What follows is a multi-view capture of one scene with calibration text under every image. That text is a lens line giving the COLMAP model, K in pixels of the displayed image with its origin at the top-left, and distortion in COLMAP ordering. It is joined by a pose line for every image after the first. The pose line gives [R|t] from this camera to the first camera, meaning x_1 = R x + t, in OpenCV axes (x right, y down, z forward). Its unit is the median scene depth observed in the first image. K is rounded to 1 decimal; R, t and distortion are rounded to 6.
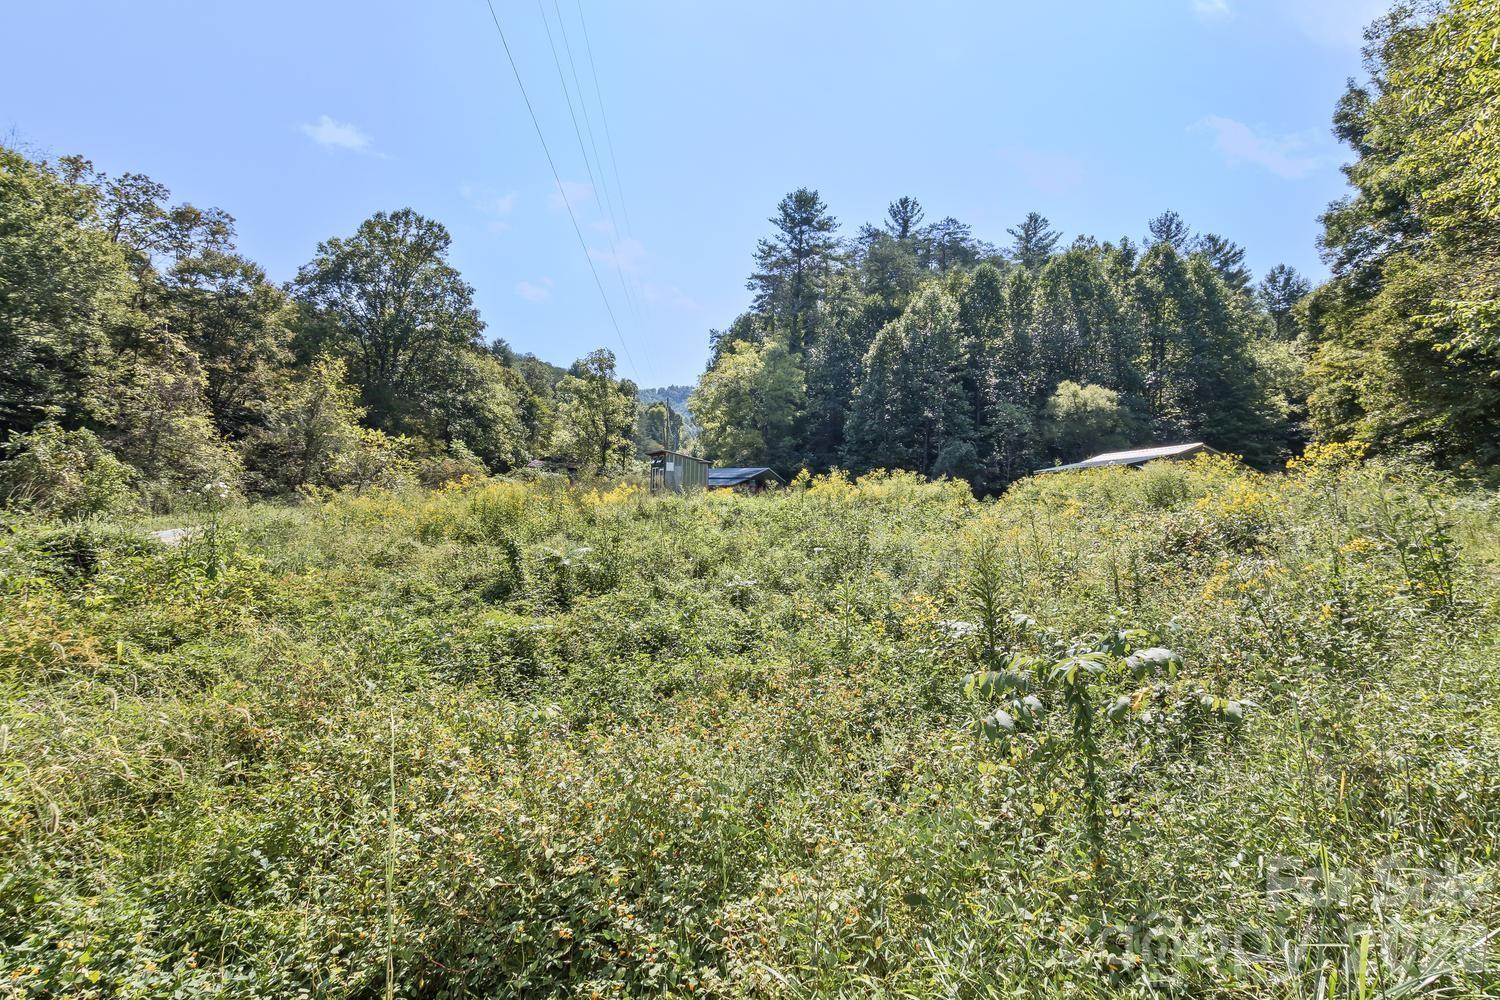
lens RADIAL K [[703.1, 0, 748.8], [0, 703.1, 485.3], [0, 0, 1]] dist [0.004238, -0.002823]
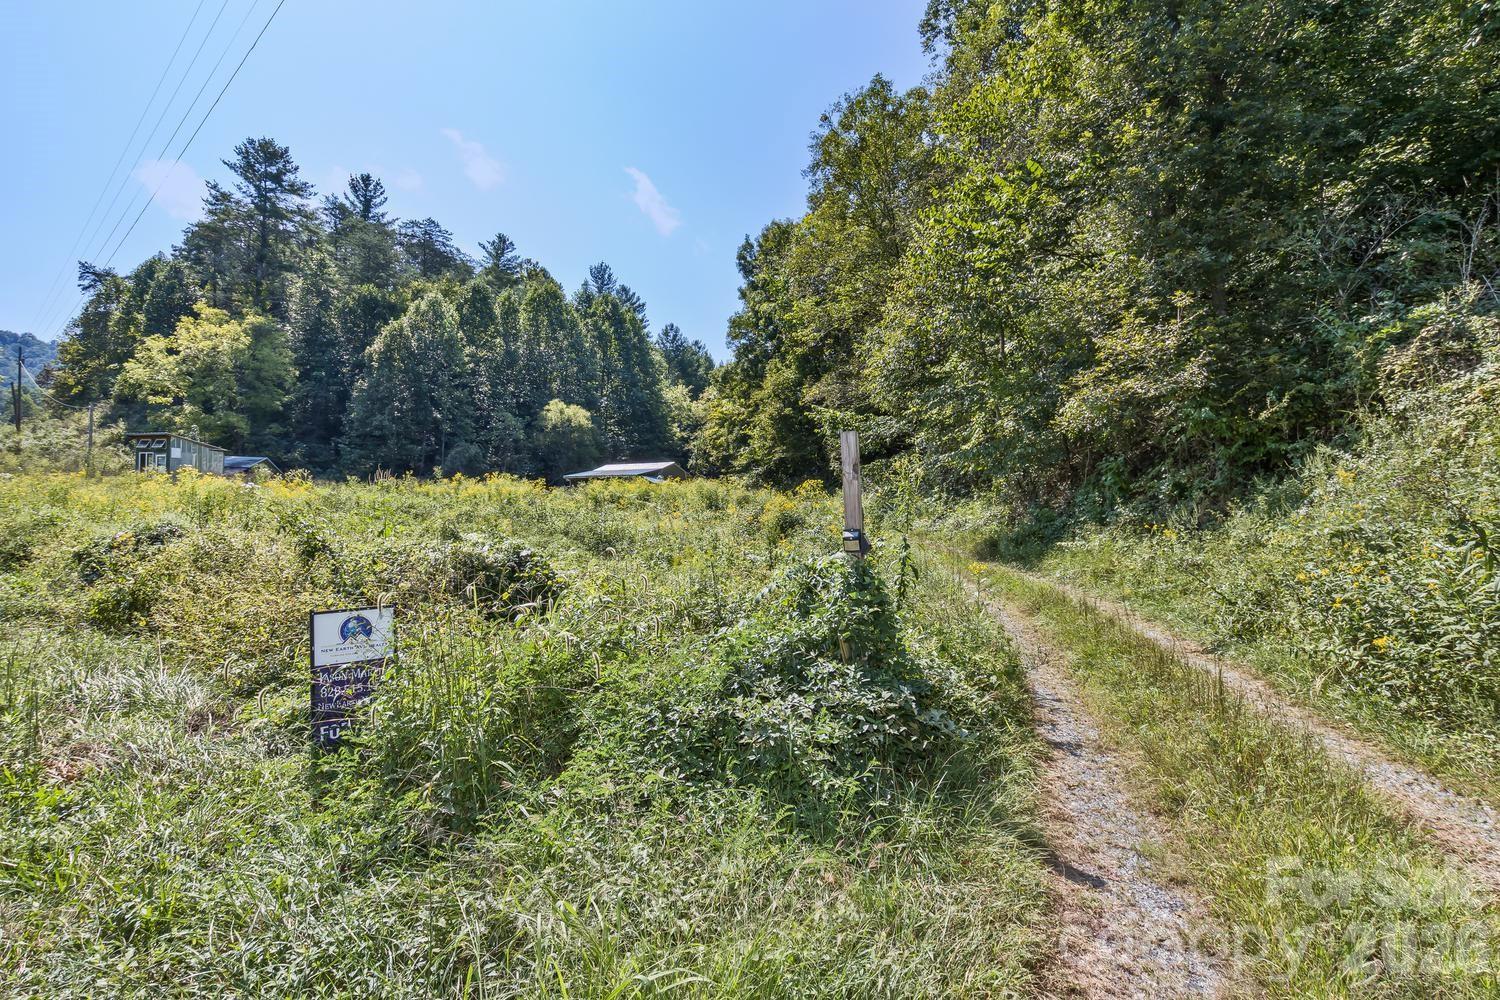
lens RADIAL K [[703.1, 0, 750.6], [0, 703.1, 508.3], [0, 0, 1]] dist [0.004238, -0.002823]
pose [[0.692767, 0.005654, 0.721140, -0.146998], [-0.033947, 0.999116, 0.024778, -0.002448], [-0.720362, -0.041646, 0.692346, -0.066576]]
